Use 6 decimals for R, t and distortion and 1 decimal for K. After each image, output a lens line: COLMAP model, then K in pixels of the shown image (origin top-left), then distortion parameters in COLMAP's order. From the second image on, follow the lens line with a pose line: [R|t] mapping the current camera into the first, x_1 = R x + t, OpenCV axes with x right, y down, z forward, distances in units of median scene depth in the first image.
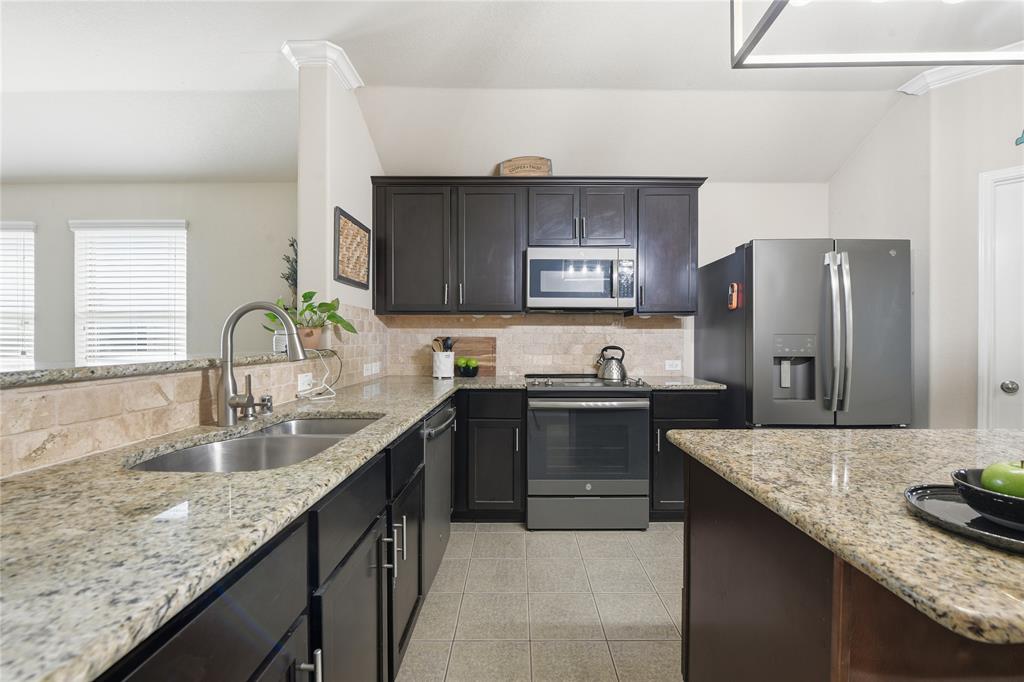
lens RADIAL K [[411.7, 0, 520.4], [0, 411.7, 341.5], [0, 0, 1]] dist [-0.004015, -0.001603]
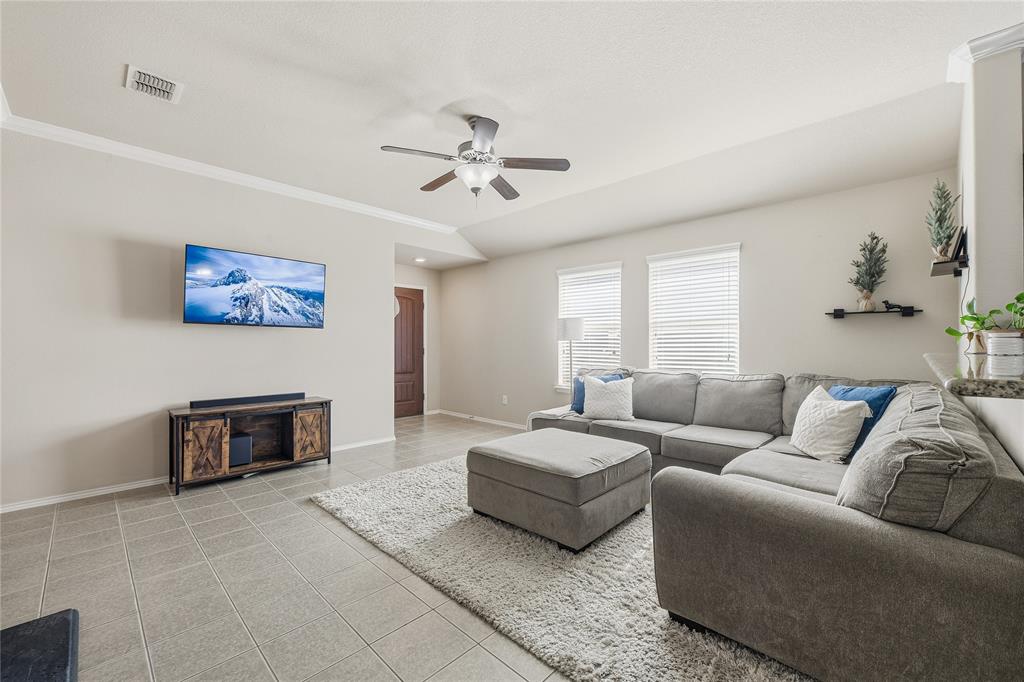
lens RADIAL K [[411.7, 0, 510.8], [0, 411.7, 343.4], [0, 0, 1]] dist [-0.004015, -0.001603]
pose [[0.719814, -0.000756, -0.694167, -0.491550], [-0.002391, 0.999991, -0.003568, 0.002968], [0.694163, 0.004228, 0.719805, -0.334298]]
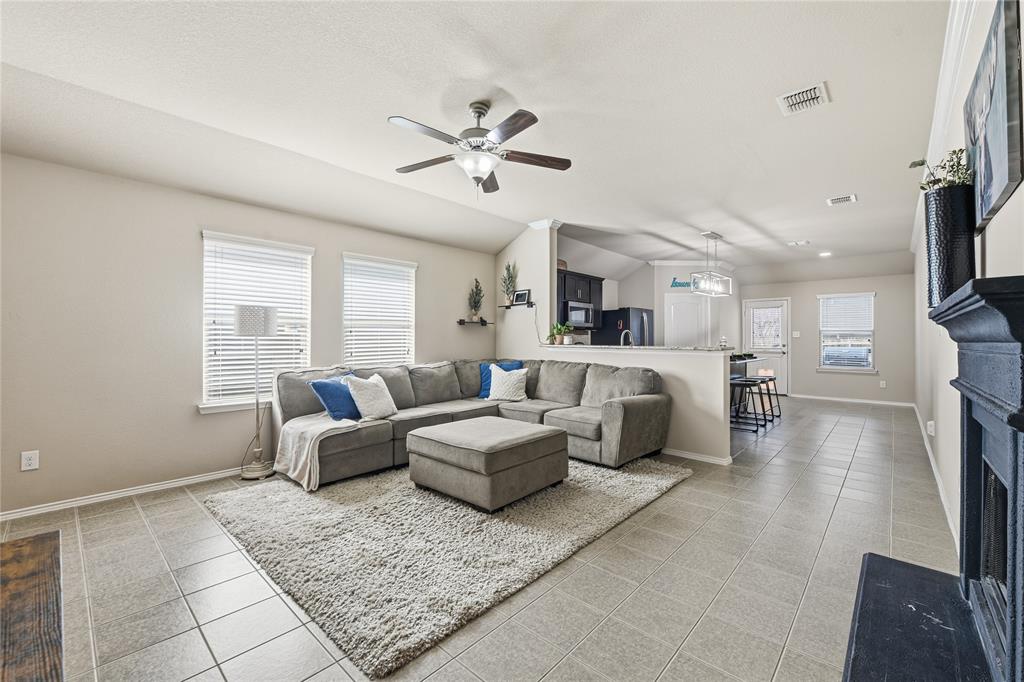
lens RADIAL K [[411.7, 0, 528.2], [0, 411.7, 337.7], [0, 0, 1]] dist [-0.004015, -0.001603]
pose [[0.666444, 0.003535, 0.745546, -1.794749], [0.003761, 0.999960, -0.008103, 0.001895], [-0.745545, 0.008204, 0.666404, -0.383021]]
